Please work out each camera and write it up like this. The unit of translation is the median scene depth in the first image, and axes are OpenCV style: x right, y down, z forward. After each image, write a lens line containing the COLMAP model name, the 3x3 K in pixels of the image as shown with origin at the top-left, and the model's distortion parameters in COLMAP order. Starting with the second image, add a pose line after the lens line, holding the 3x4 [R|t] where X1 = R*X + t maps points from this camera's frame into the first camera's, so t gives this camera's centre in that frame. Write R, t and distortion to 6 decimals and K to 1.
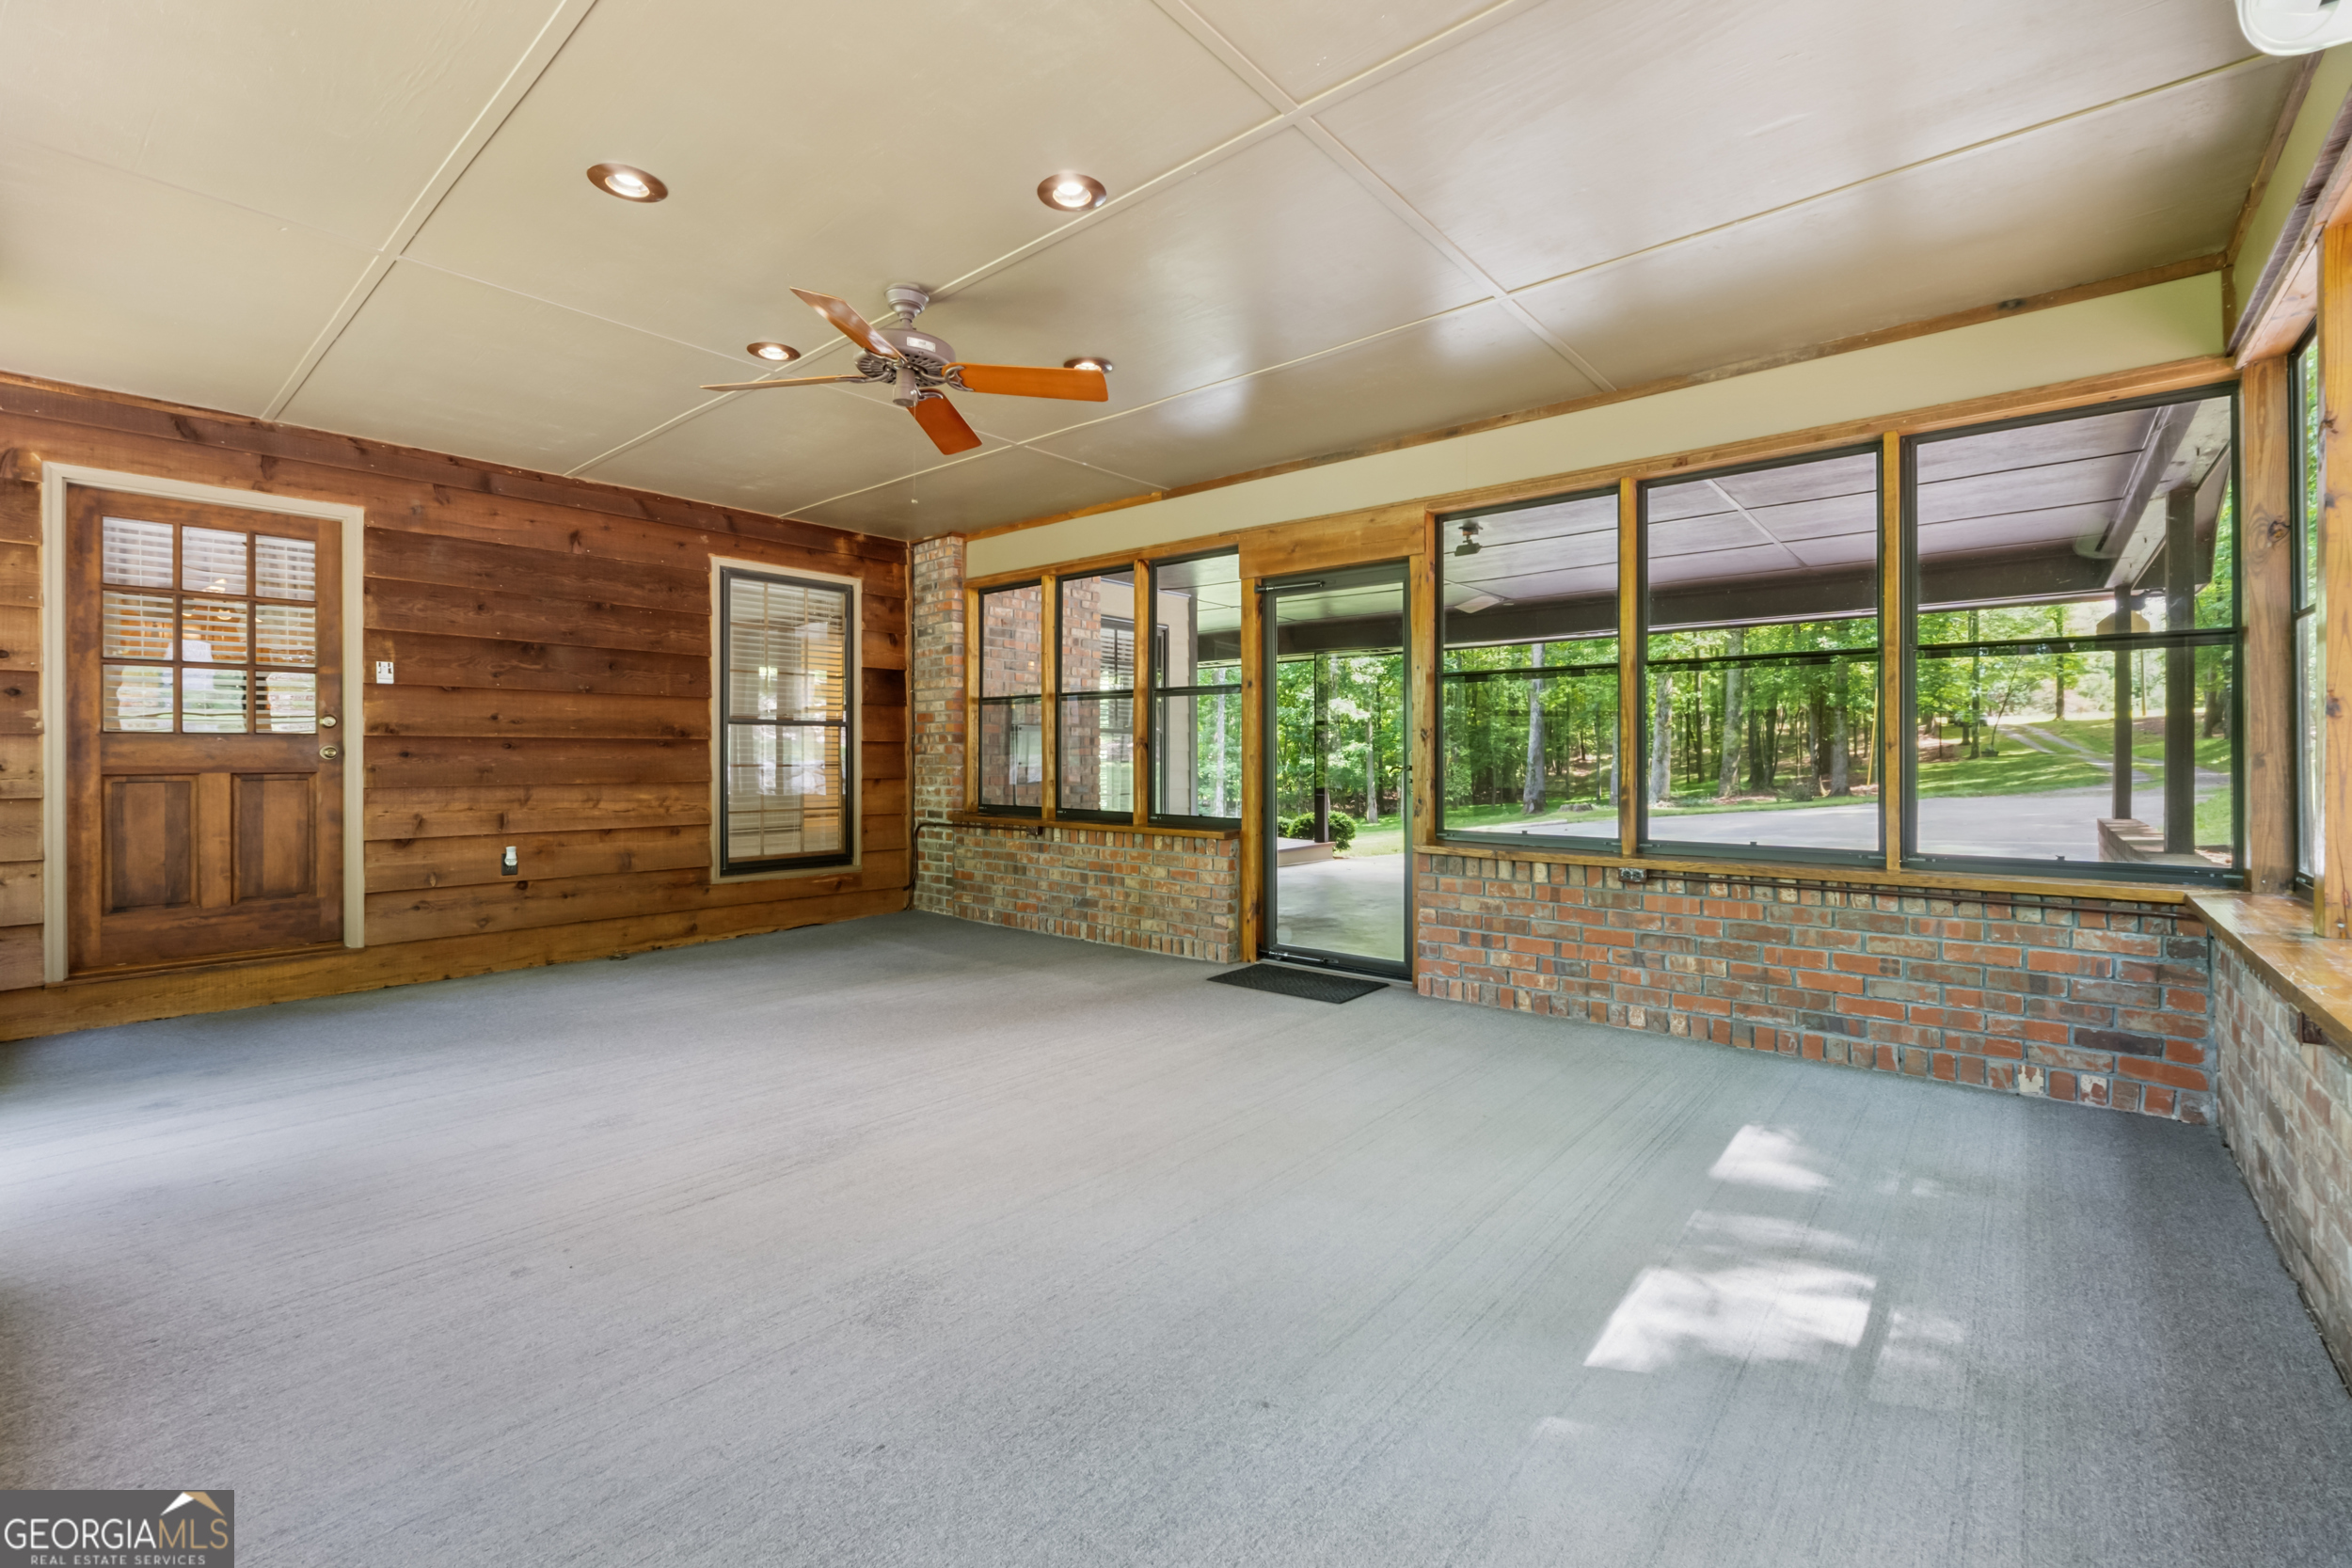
lens RADIAL K [[989.2, 0, 1202.3], [0, 989.2, 760.7], [0, 0, 1]] dist [-0.007358, 0.000272]
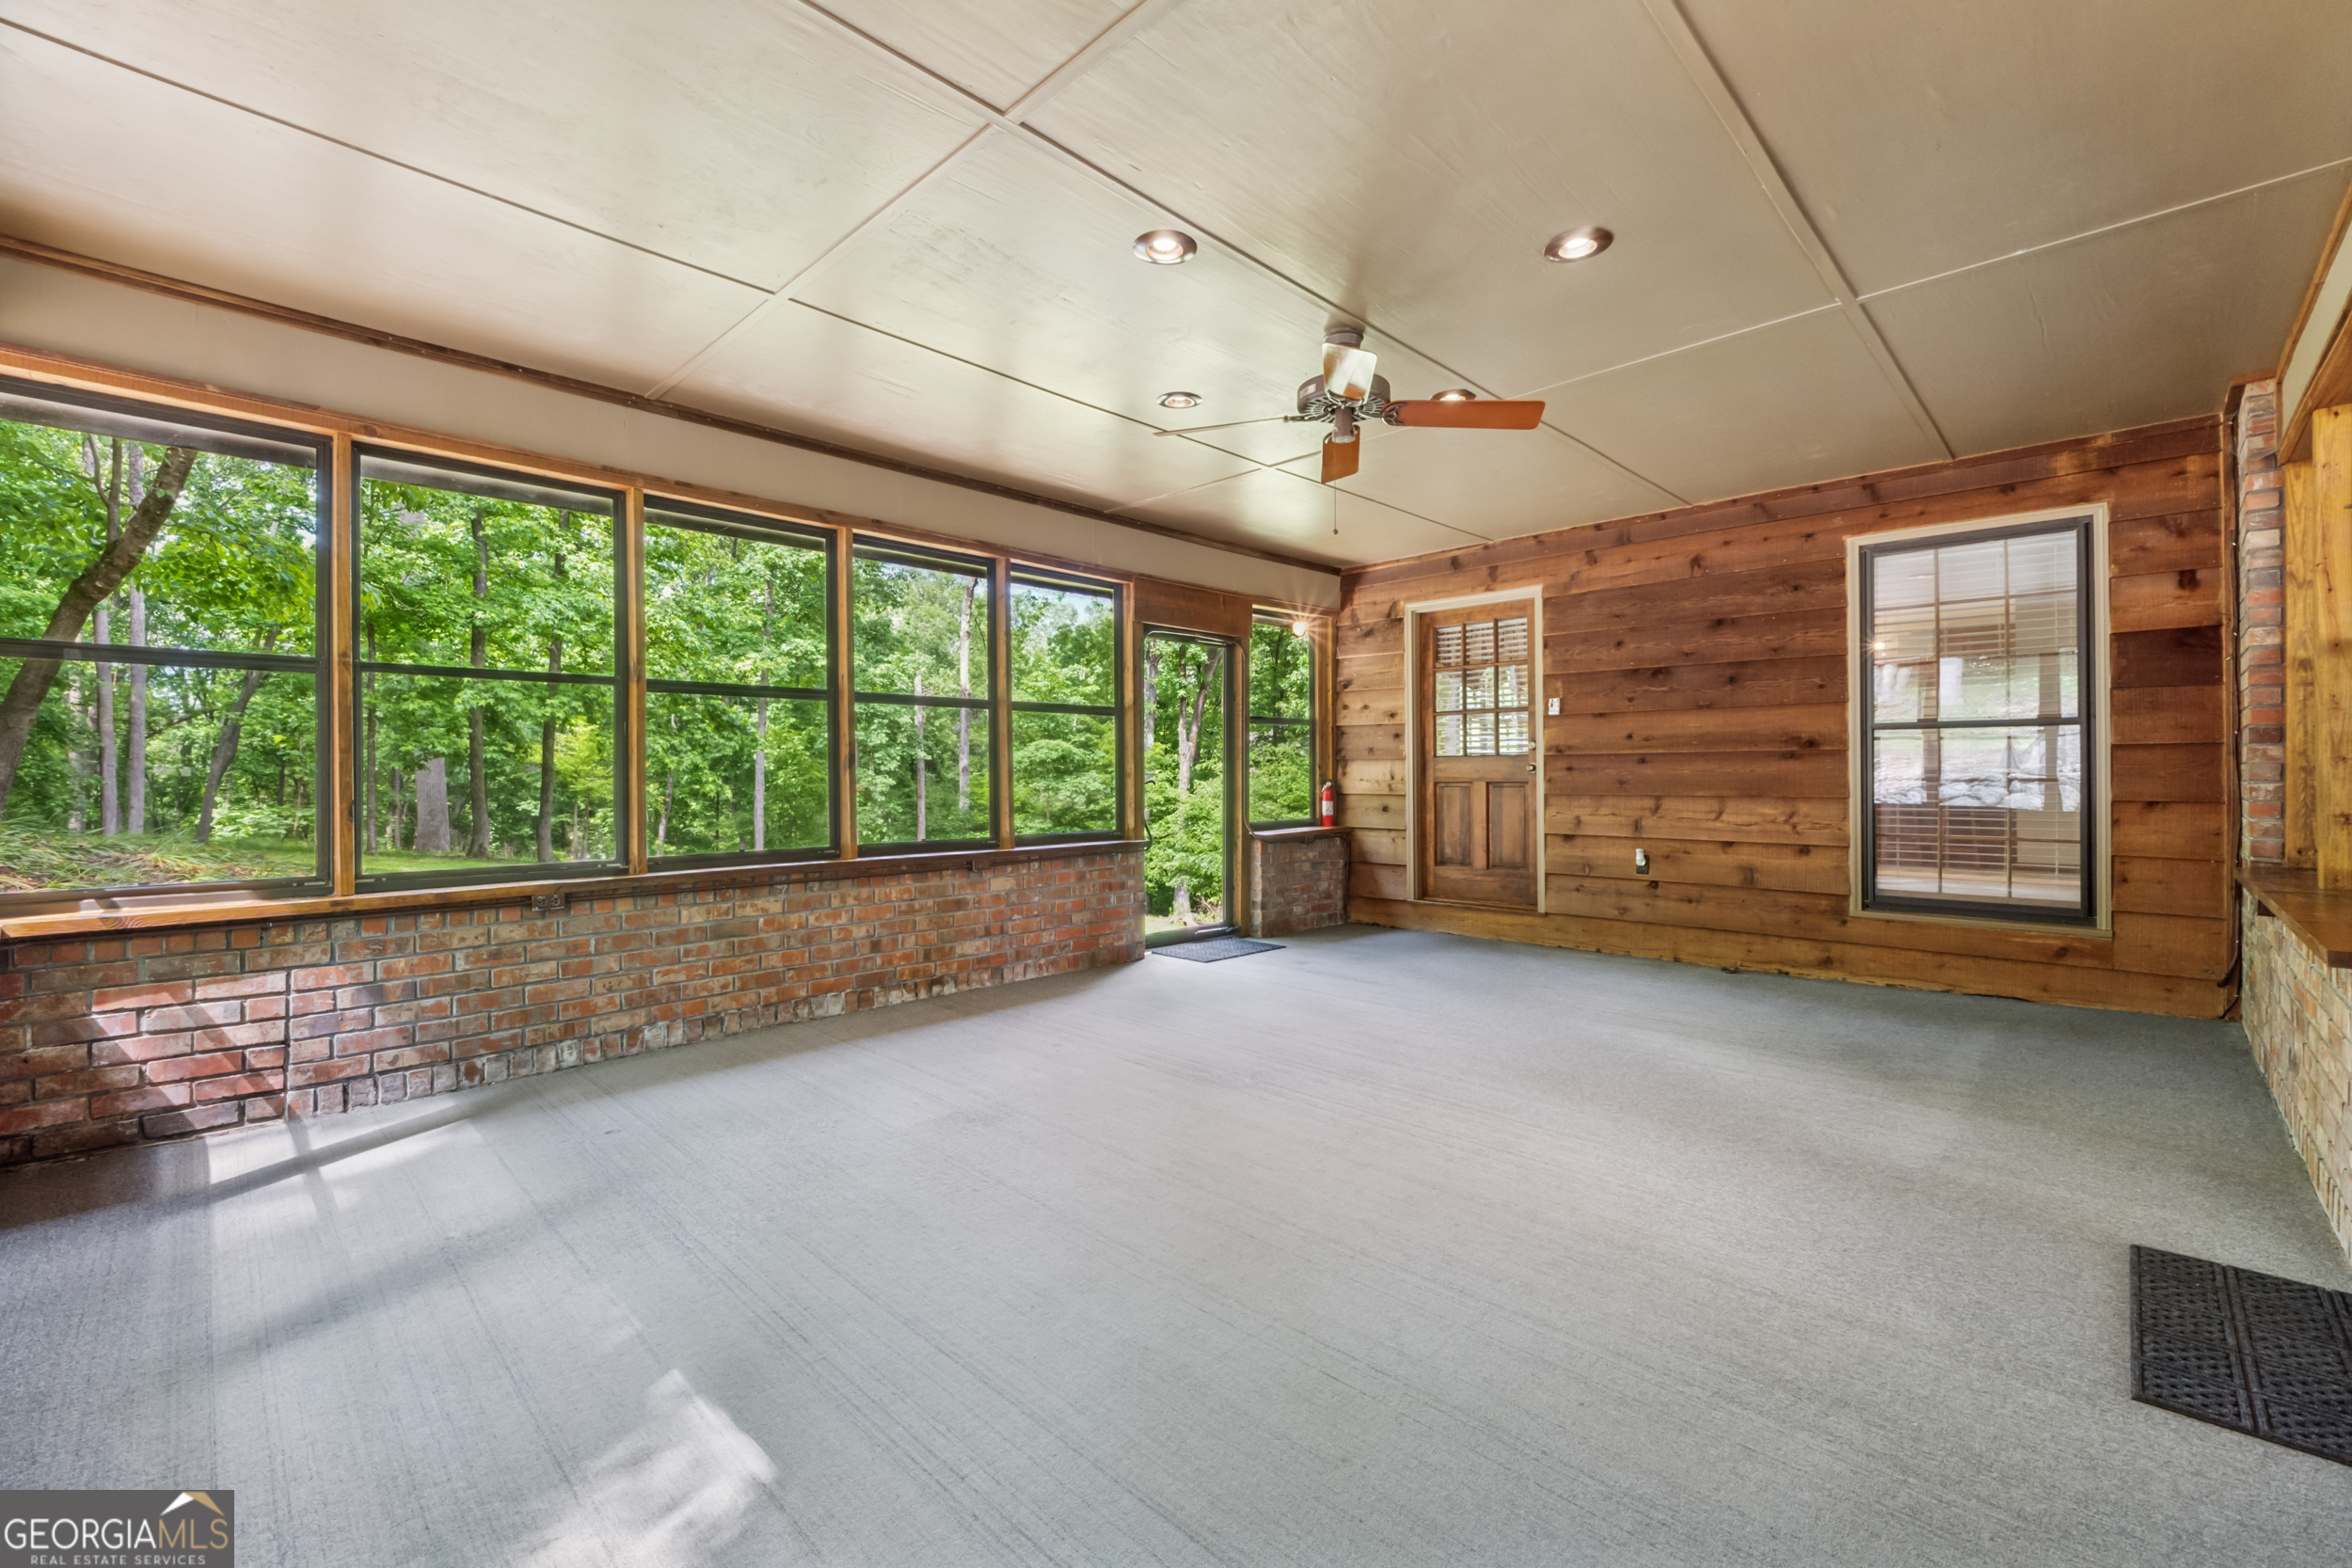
lens RADIAL K [[989.2, 0, 1183.7], [0, 989.2, 772.7], [0, 0, 1]] dist [-0.007358, 0.000272]
pose [[-0.081128, 0.000816, -0.996703, 0.468850], [0.001867, 0.999998, 0.000667, -0.002742], [0.996702, -0.001807, -0.081130, 0.551864]]
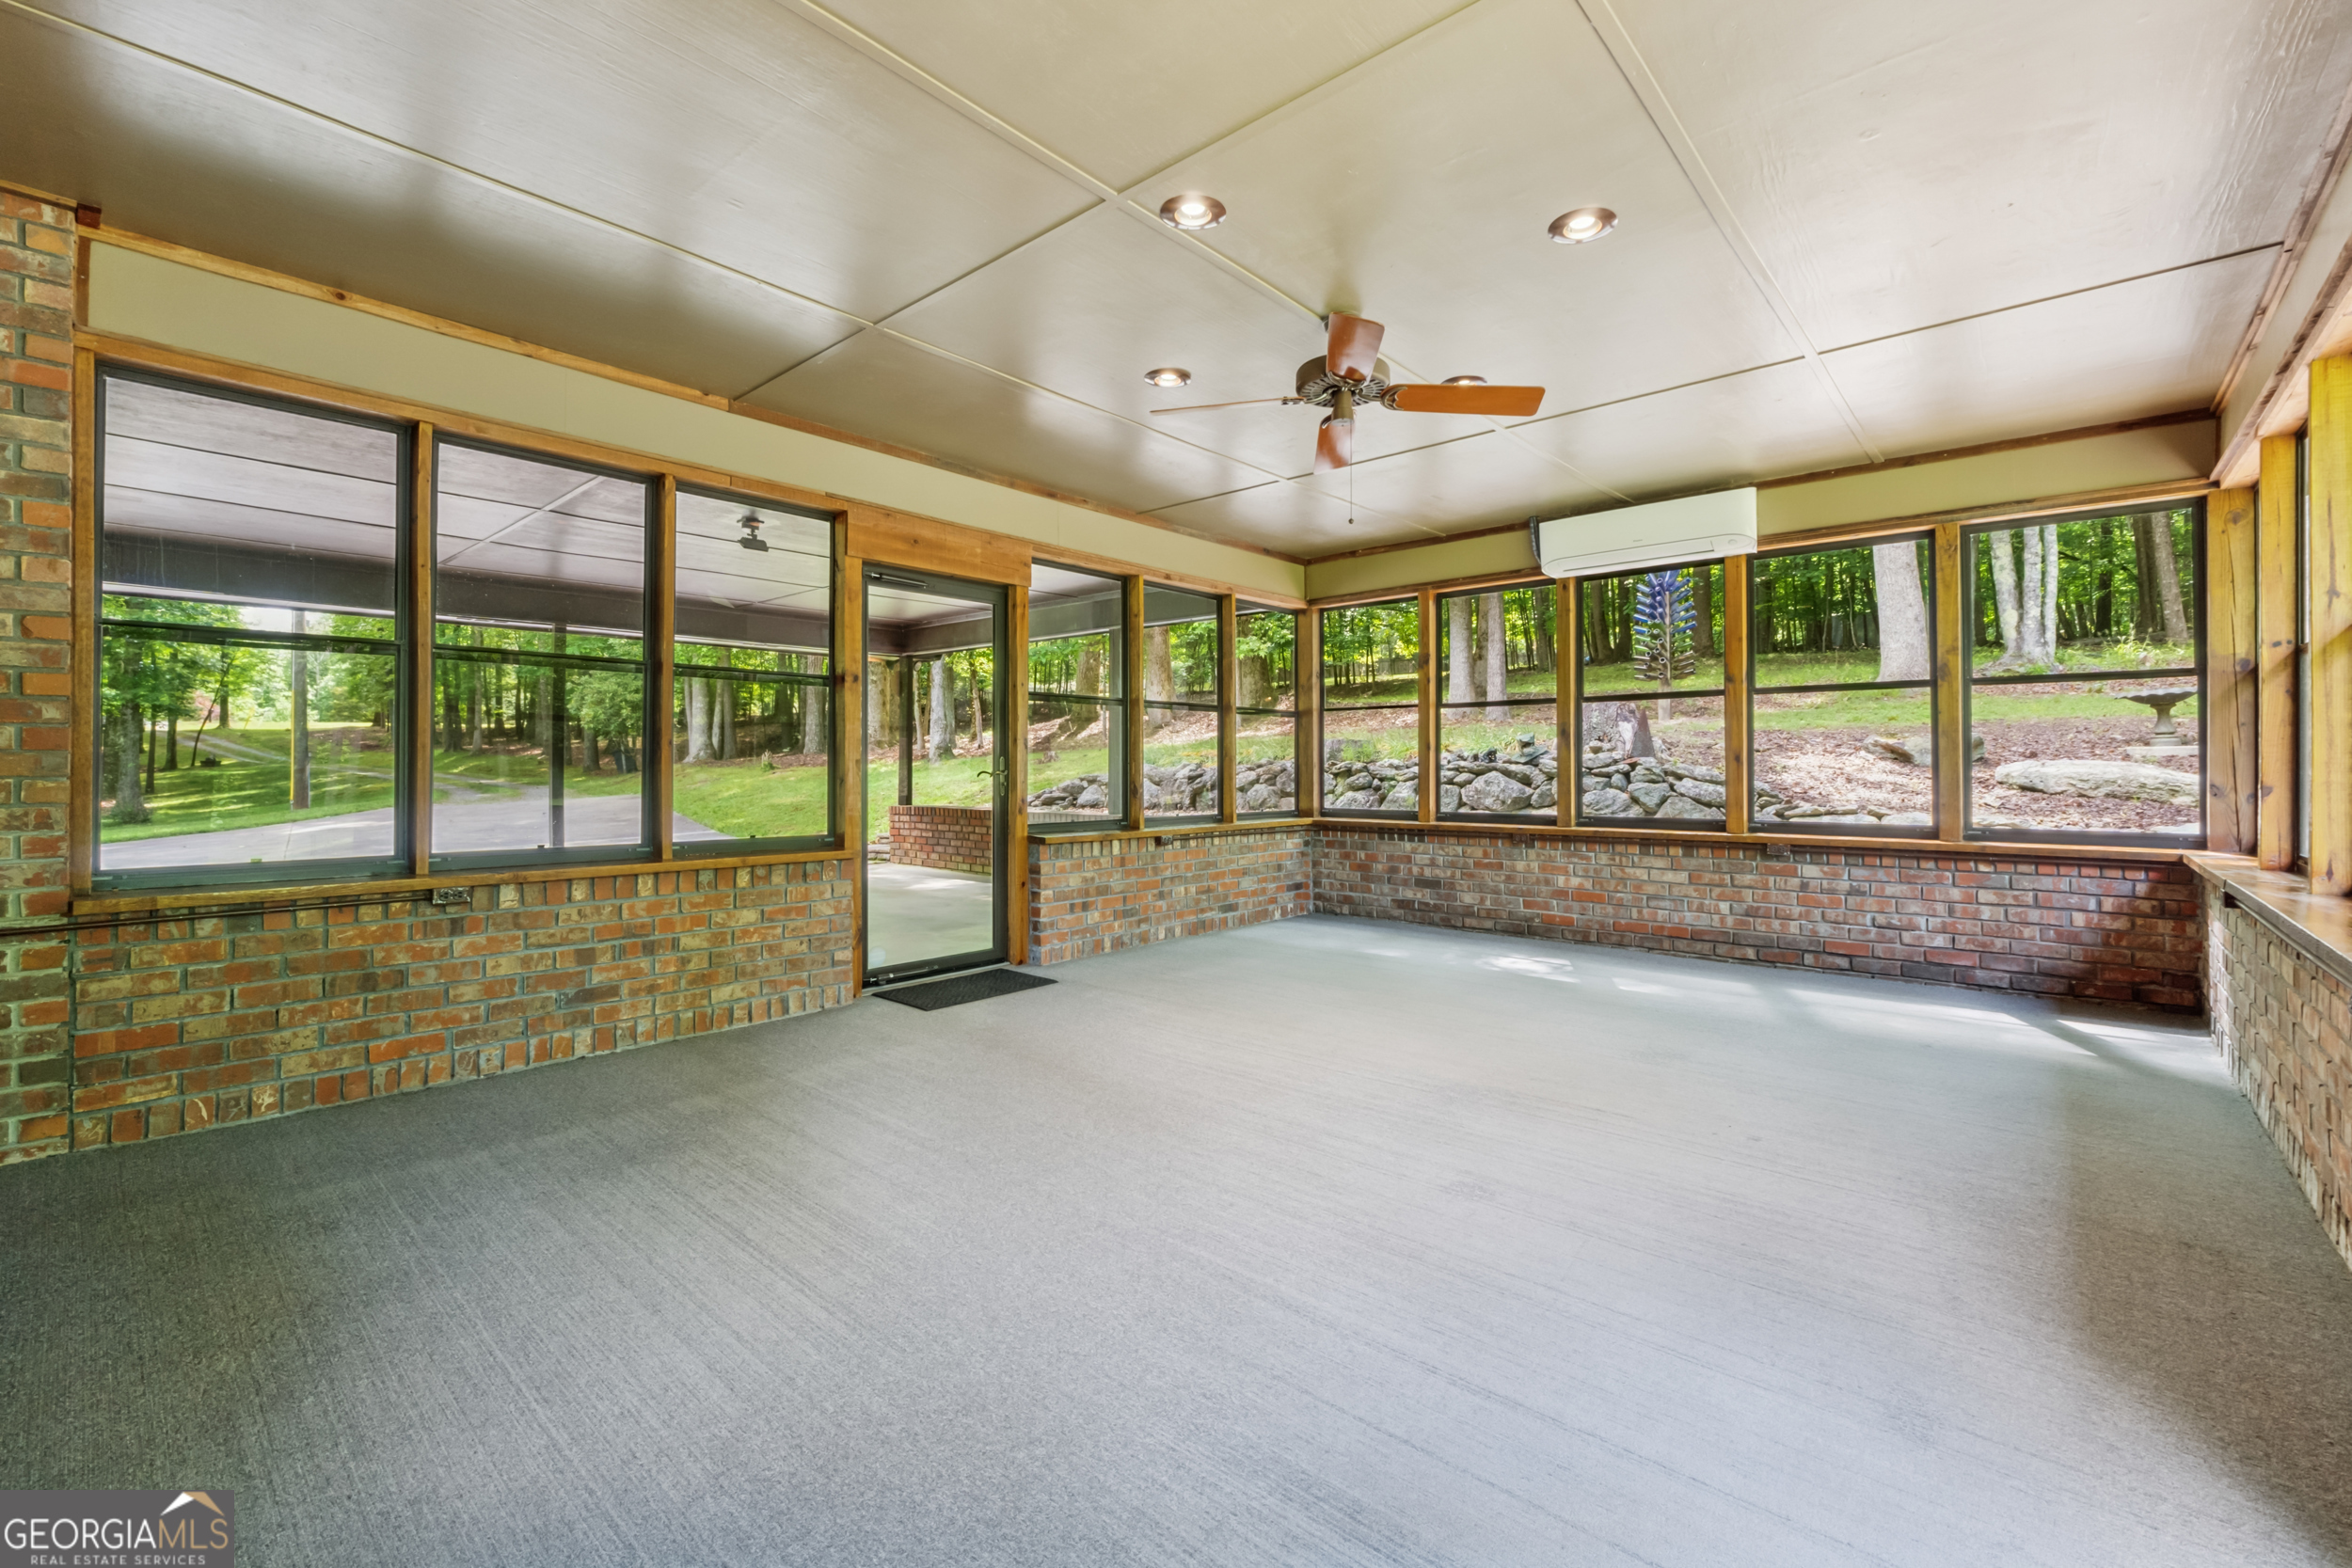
lens RADIAL K [[989.2, 0, 1184.3], [0, 989.2, 768.9], [0, 0, 1]] dist [-0.007358, 0.000272]
pose [[0.032959, -0.001753, 0.999455, -0.819574], [0.003045, 0.999994, 0.001654, 0.001885], [-0.999452, 0.002988, 0.032964, 0.685952]]
